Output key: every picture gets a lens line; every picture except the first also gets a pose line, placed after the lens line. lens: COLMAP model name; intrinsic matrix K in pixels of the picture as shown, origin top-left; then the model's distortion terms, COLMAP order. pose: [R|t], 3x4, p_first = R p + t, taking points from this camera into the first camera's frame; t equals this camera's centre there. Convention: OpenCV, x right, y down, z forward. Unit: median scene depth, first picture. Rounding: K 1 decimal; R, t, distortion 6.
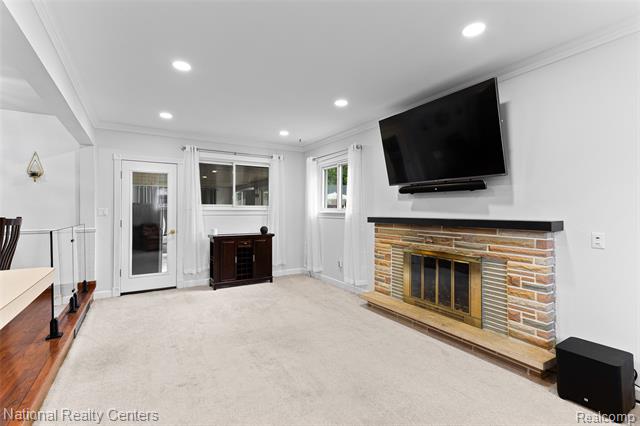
lens RADIAL K [[307.1, 0, 321.2], [0, 307.1, 202.4], [0, 0, 1]] dist [0.027916, 0.000373]
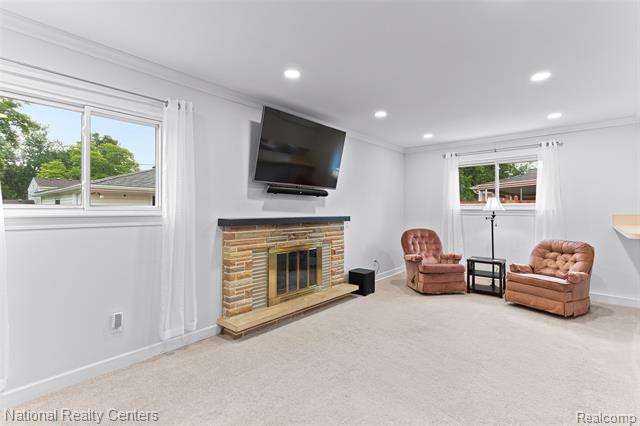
lens RADIAL K [[307.1, 0, 321.2], [0, 307.1, 202.4], [0, 0, 1]] dist [0.027916, 0.000373]
pose [[-0.318790, 0.029344, 0.947371, -0.684098], [-0.025023, 0.998912, -0.039361, 0.034693], [-0.947495, -0.036254, -0.317708, 1.148554]]
